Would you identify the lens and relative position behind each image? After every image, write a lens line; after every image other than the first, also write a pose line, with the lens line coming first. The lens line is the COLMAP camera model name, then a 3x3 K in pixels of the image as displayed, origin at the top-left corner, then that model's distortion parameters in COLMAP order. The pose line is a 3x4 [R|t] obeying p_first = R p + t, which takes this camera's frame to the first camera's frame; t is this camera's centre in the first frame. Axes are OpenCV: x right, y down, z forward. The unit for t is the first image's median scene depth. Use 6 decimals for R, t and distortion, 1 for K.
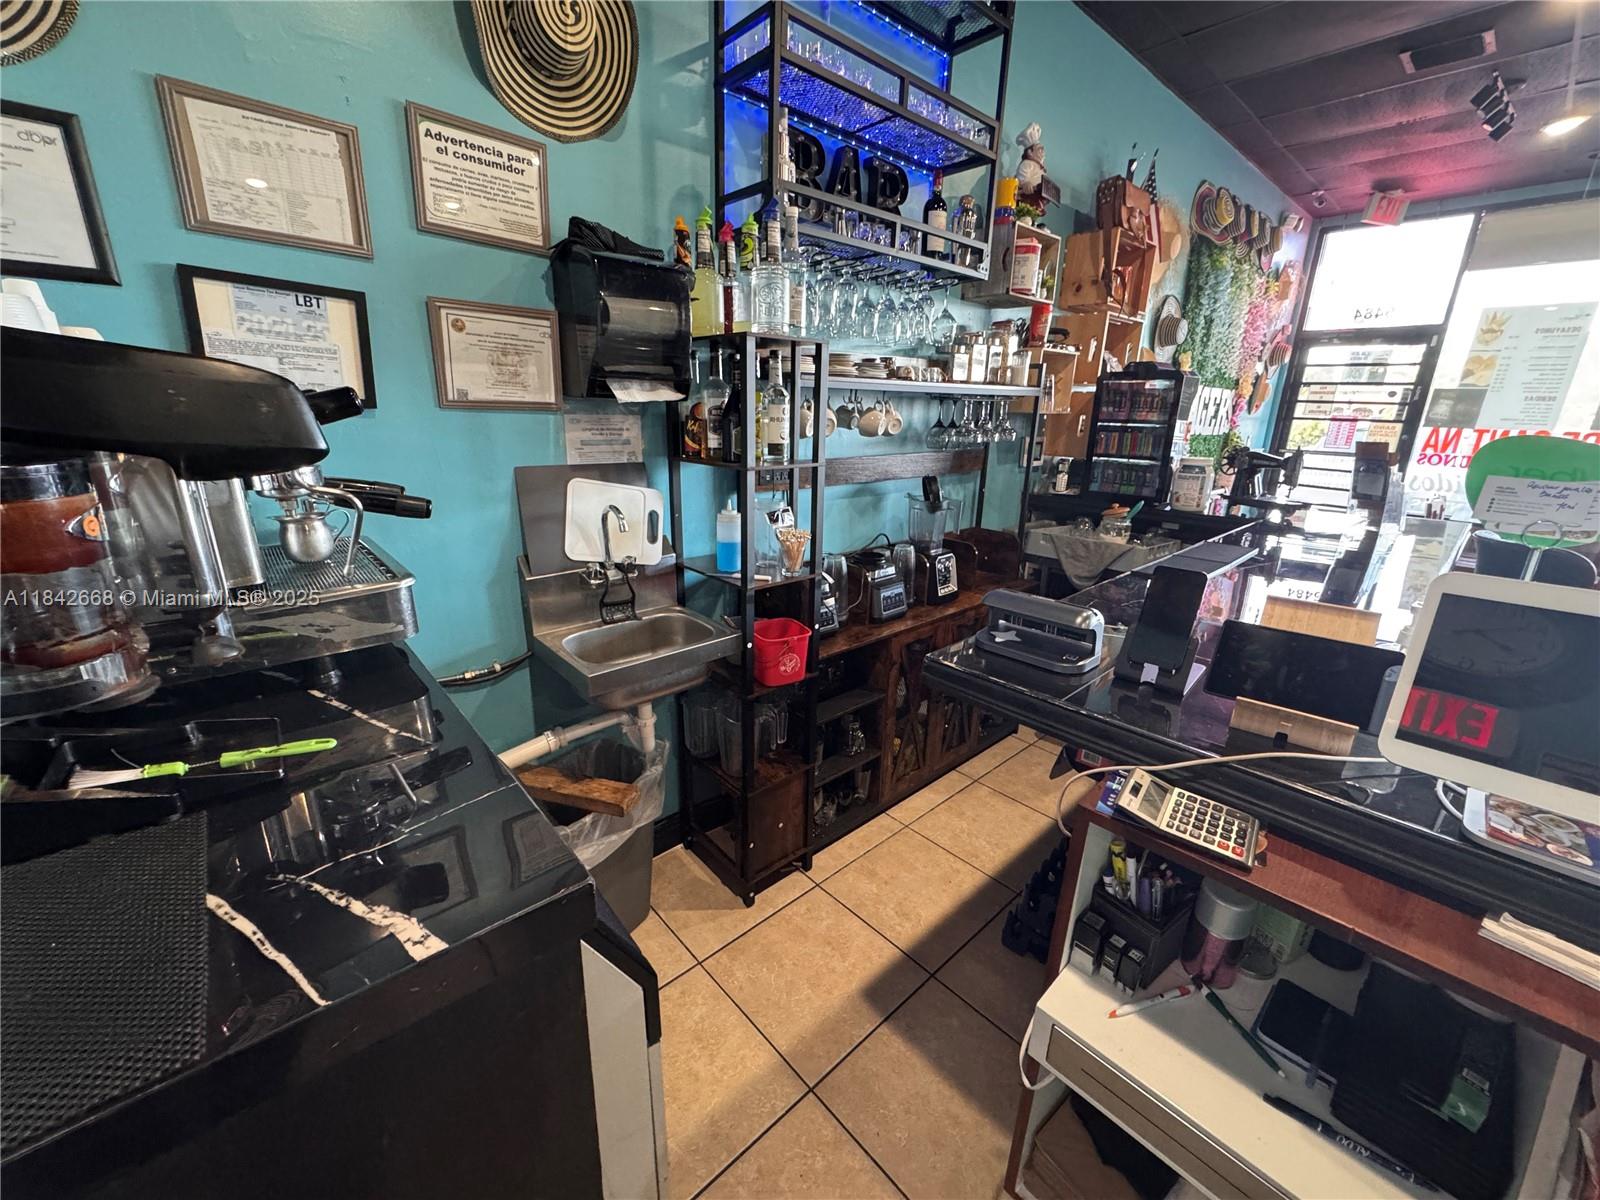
lens RADIAL K [[635.2, 0, 797.8], [0, 635.2, 595.9], [0, 0, 1]] dist [-0.000624, 0.000033]
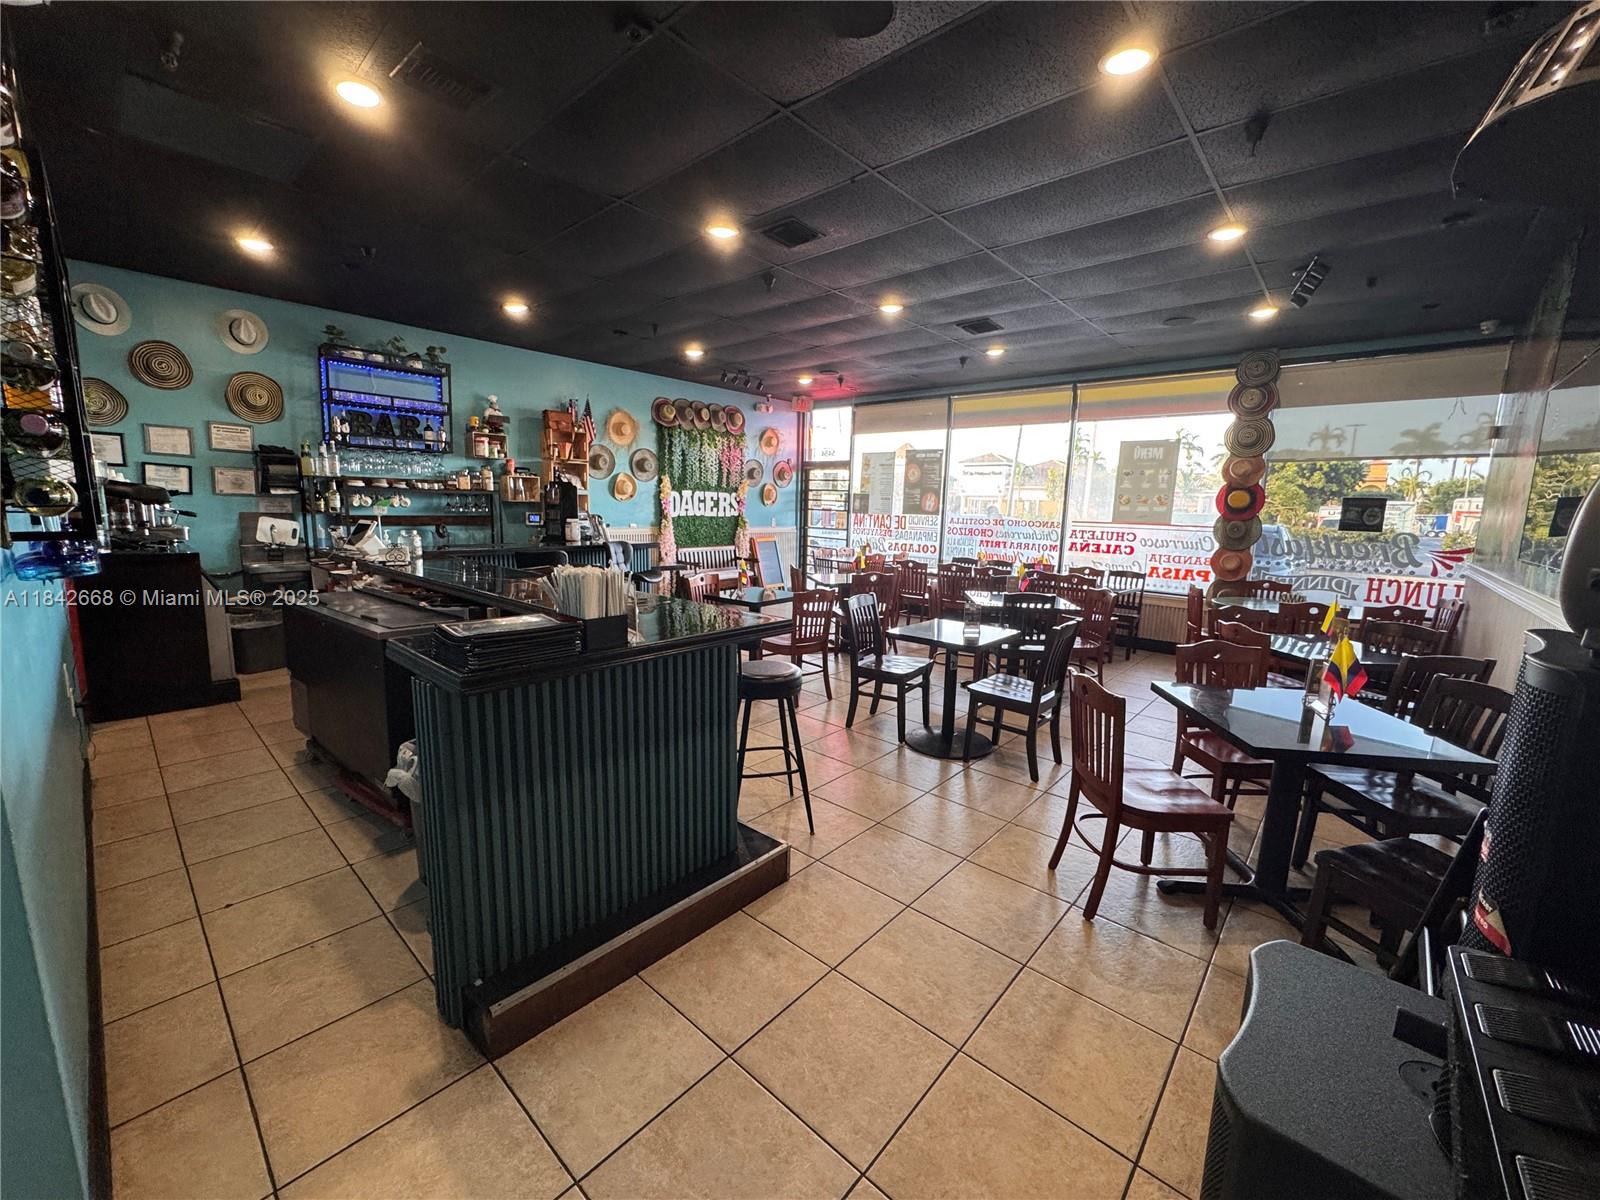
lens RADIAL K [[635.2, 0, 795.1], [0, 635.2, 599.3], [0, 0, 1]] dist [-0.000624, 0.000033]
pose [[0.994814, -0.007255, 0.101449, 0.723931], [0.021682, 0.989652, -0.141843, 0.268645], [-0.099370, 0.143307, 0.984677, -0.859753]]
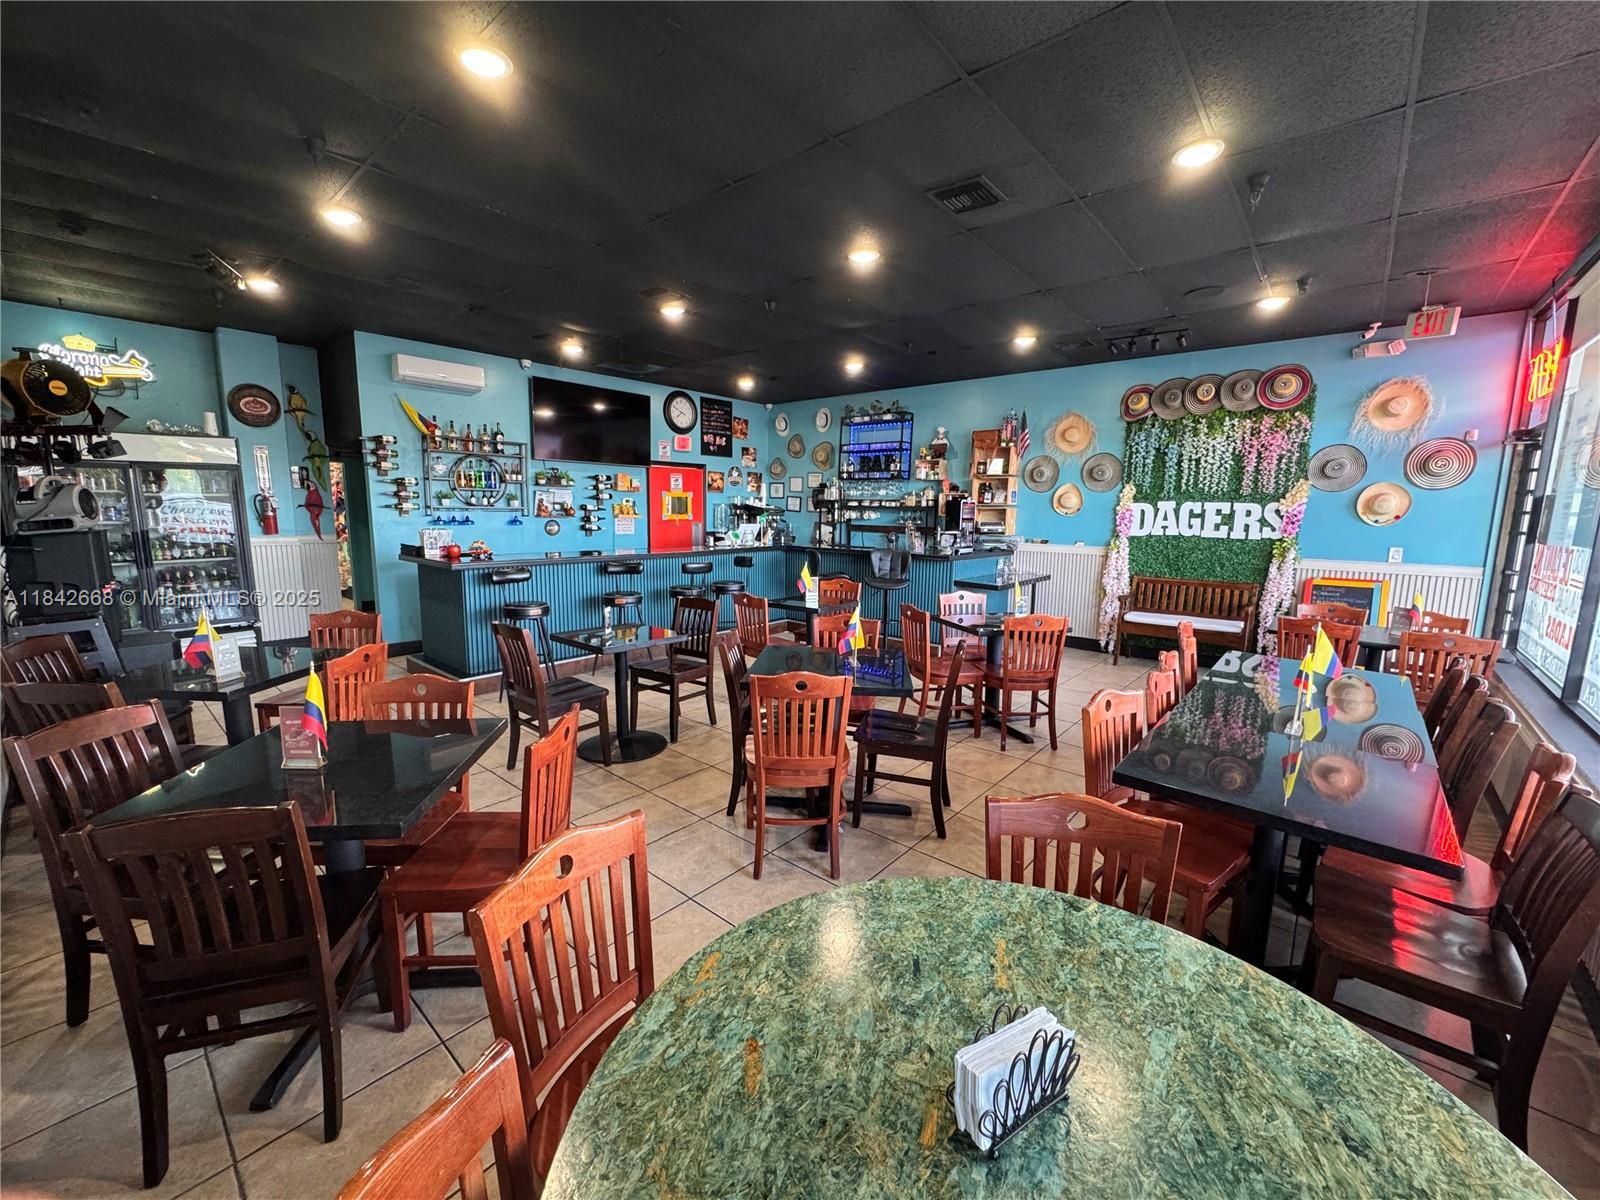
lens RADIAL K [[635.2, 0, 792.9], [0, 635.2, 598.9], [0, 0, 1]] dist [-0.000624, 0.000033]
pose [[0.112170, 0.134094, -0.984600, 1.890393], [-0.296123, 0.950344, 0.095693, -0.006861], [0.948540, 0.280829, 0.146309, 0.043654]]
